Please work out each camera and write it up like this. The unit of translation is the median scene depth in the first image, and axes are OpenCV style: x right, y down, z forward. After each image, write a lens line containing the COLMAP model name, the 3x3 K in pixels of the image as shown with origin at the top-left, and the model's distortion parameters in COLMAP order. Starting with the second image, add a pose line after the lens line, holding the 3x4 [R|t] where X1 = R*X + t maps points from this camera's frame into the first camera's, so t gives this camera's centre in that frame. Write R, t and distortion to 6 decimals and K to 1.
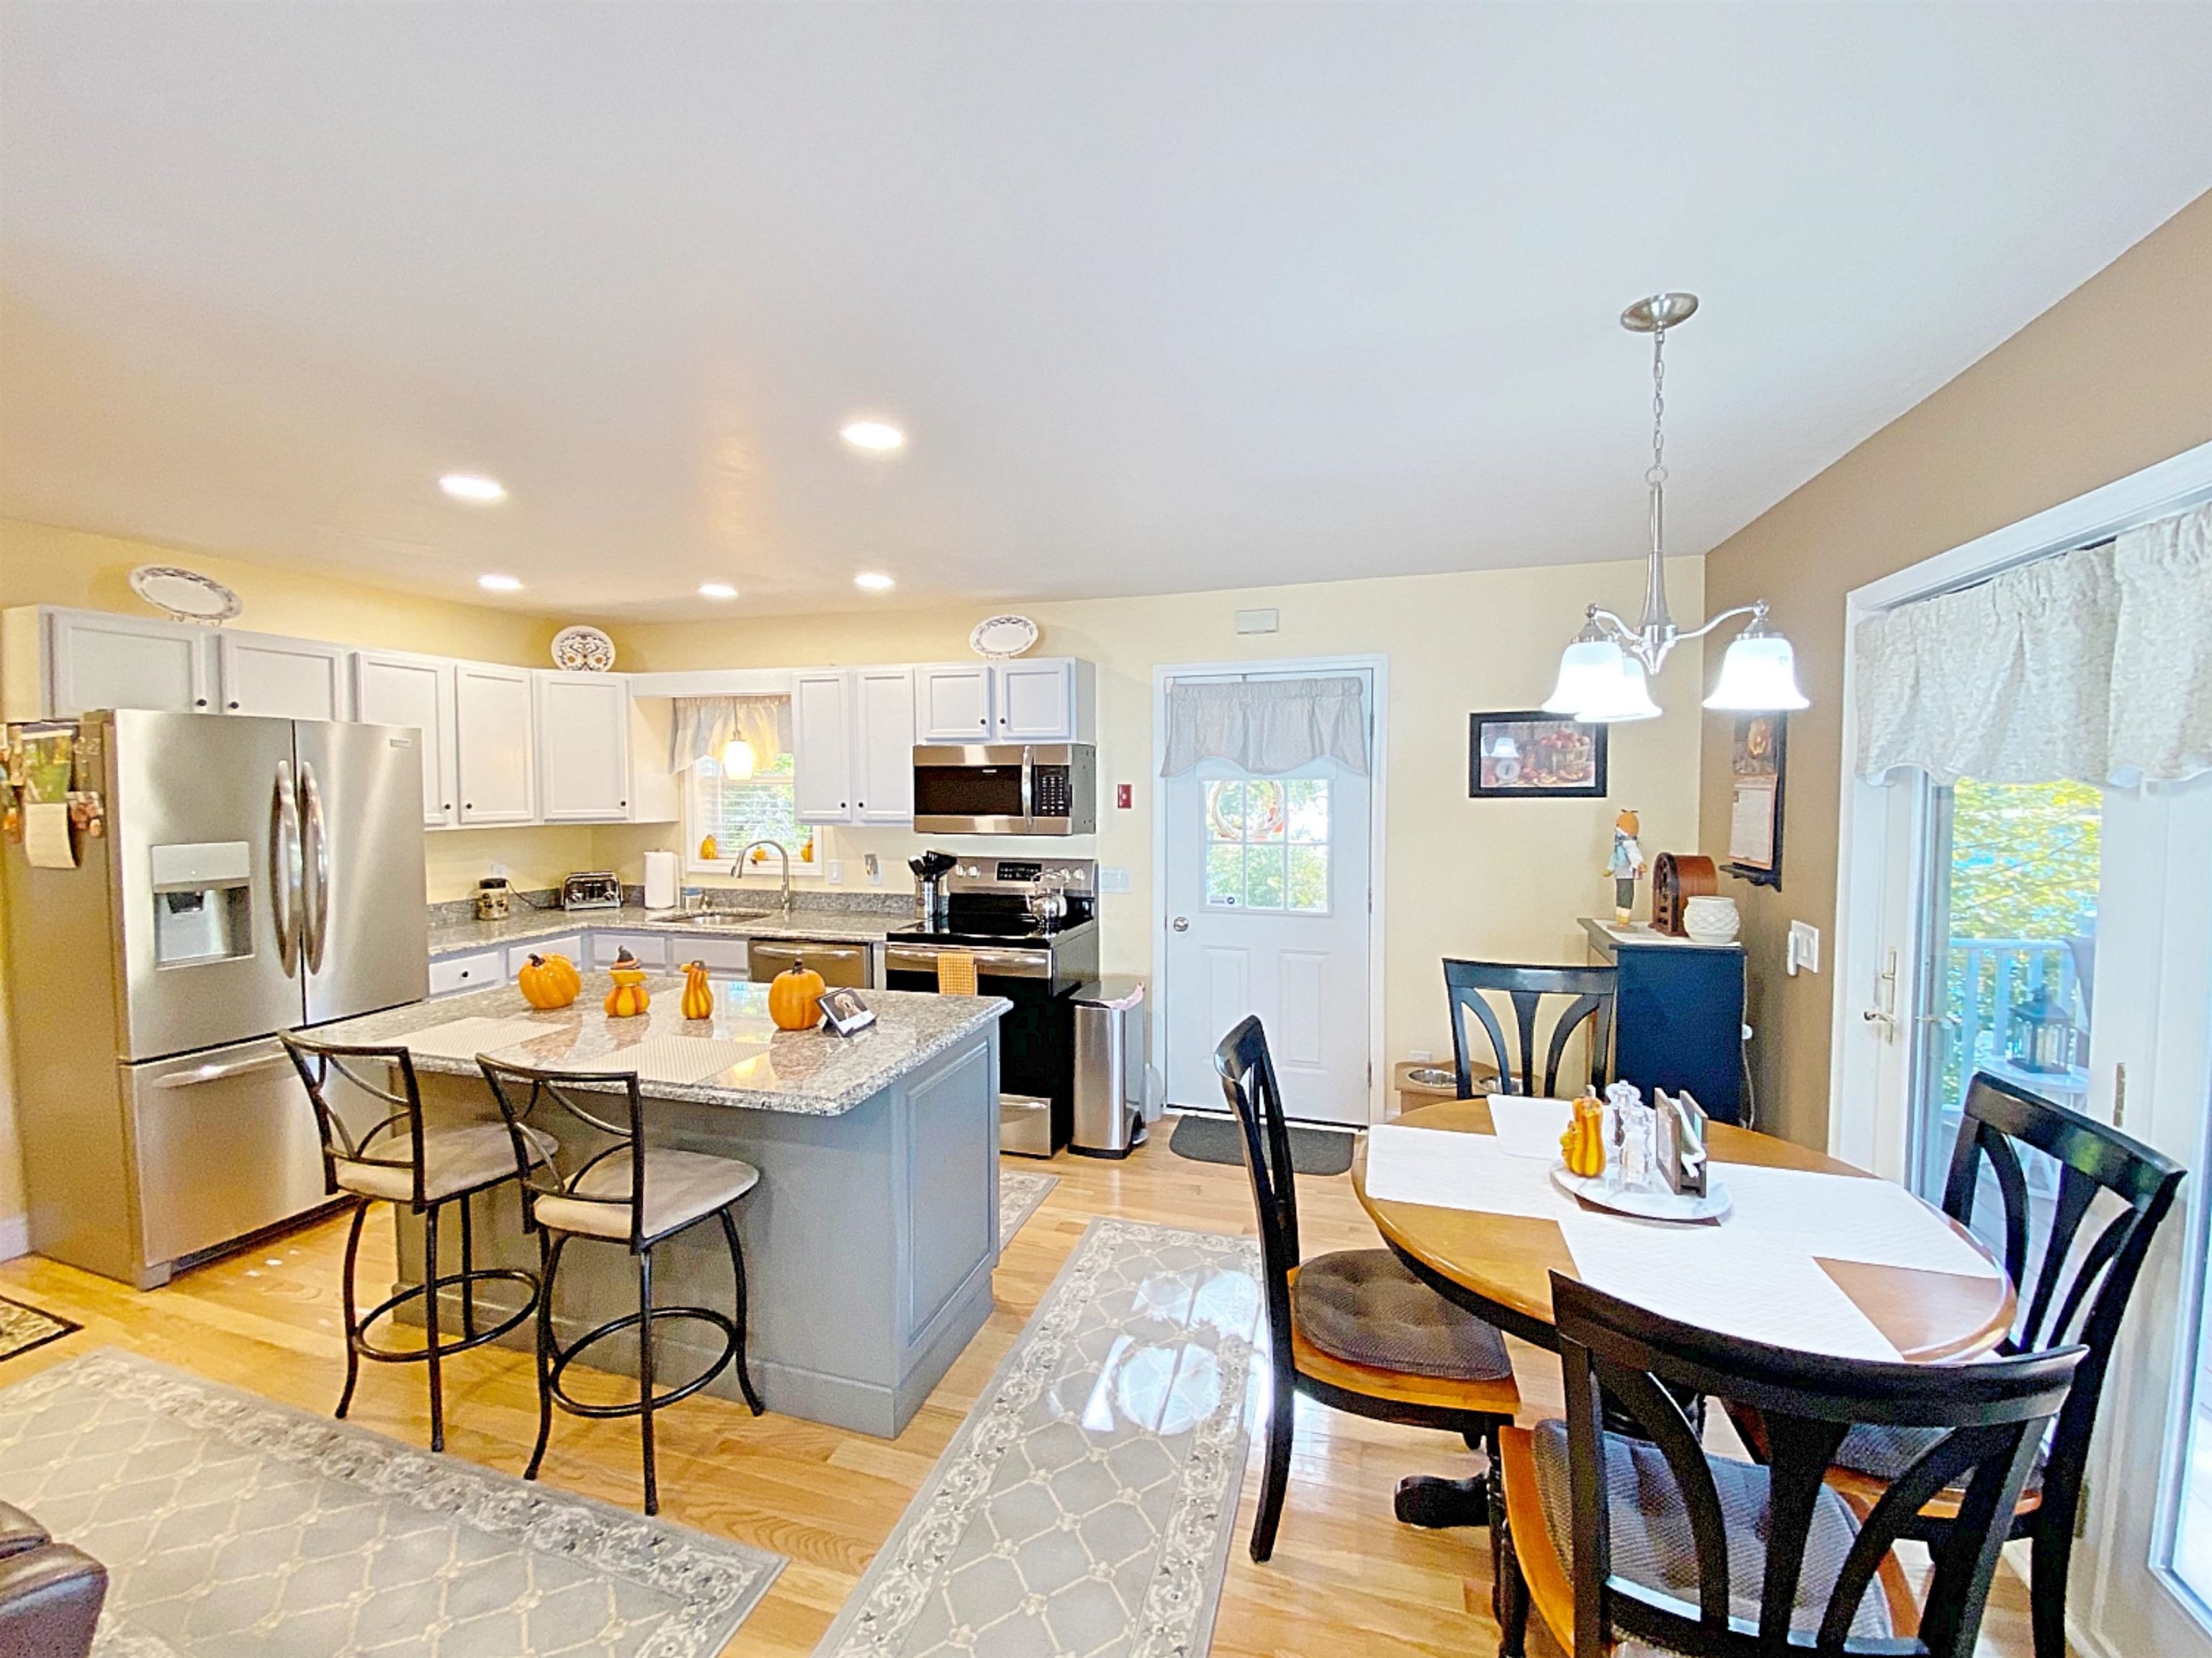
lens RADIAL K [[897.4, 0, 1109.6], [0, 897.4, 825.0], [0, 0, 1]] dist [0.027672, -0.026638]
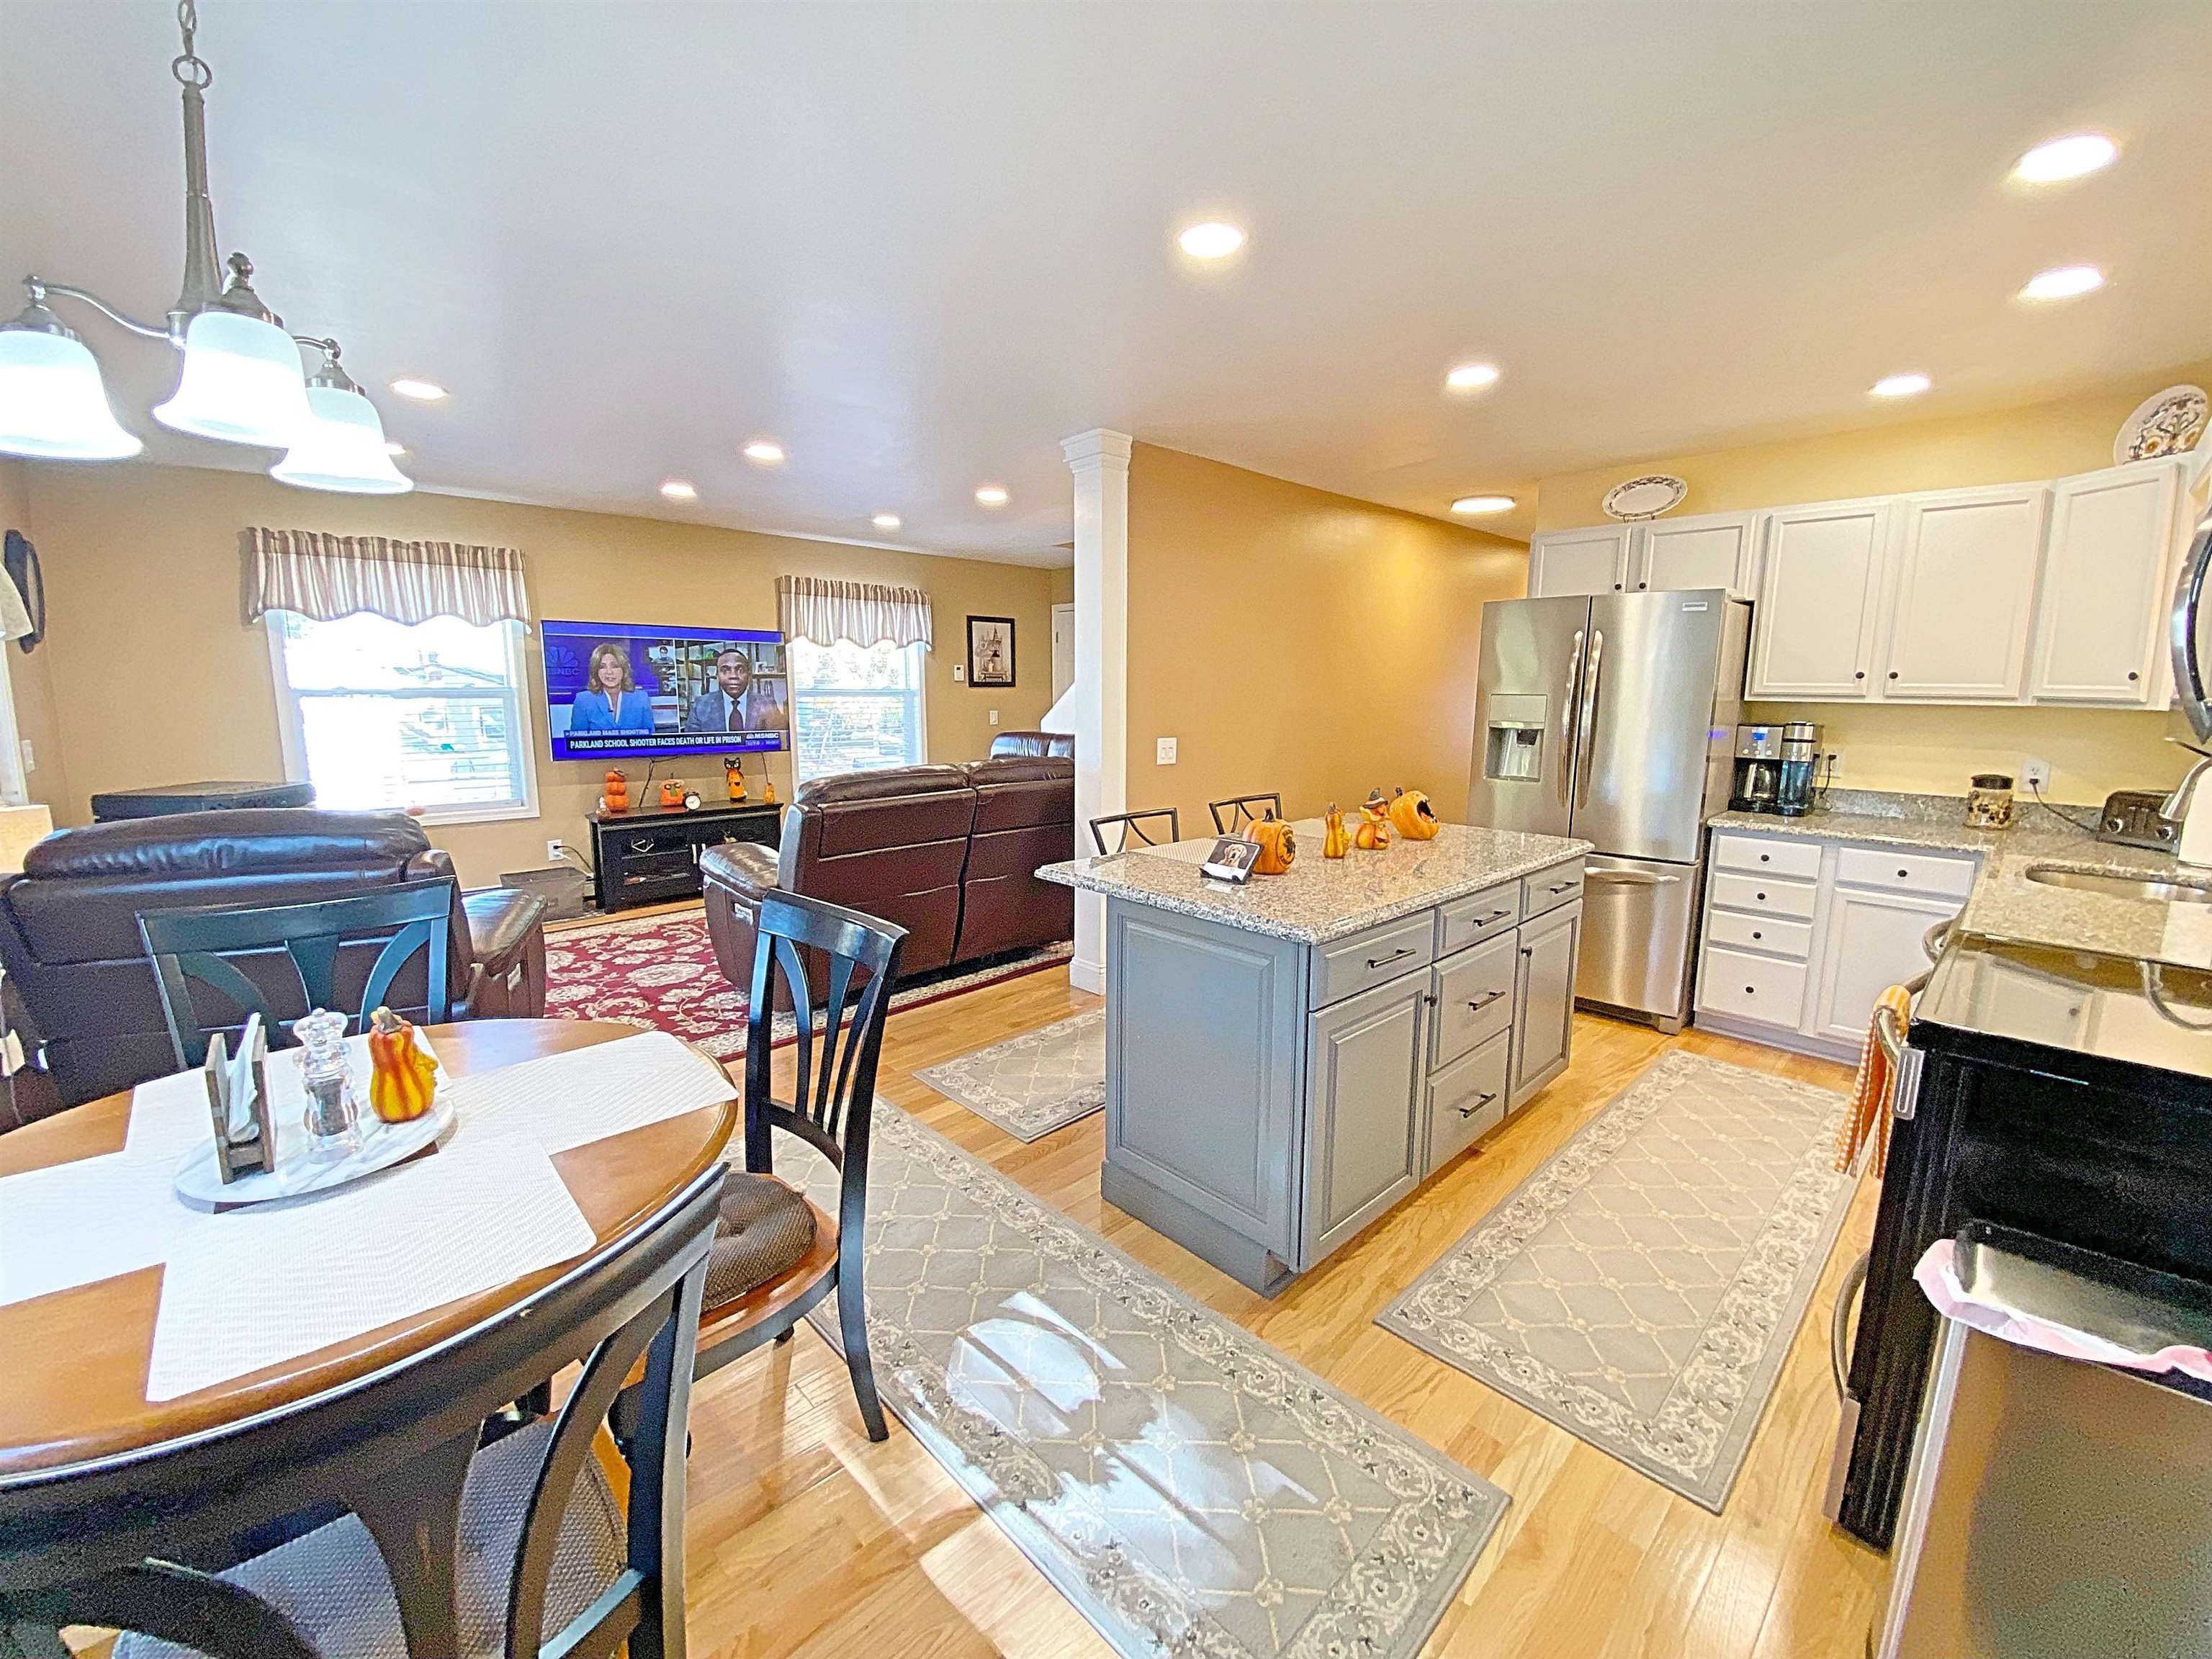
lens RADIAL K [[897.5, 0, 1109.6], [0, 897.5, 825.5], [0, 0, 1]] dist [0.027672, -0.026638]
pose [[-0.501774, 0.134771, -0.854435, 0.355356], [-0.042704, 0.982724, 0.180084, -0.003272], [0.863944, 0.126849, -0.487350, 0.767640]]
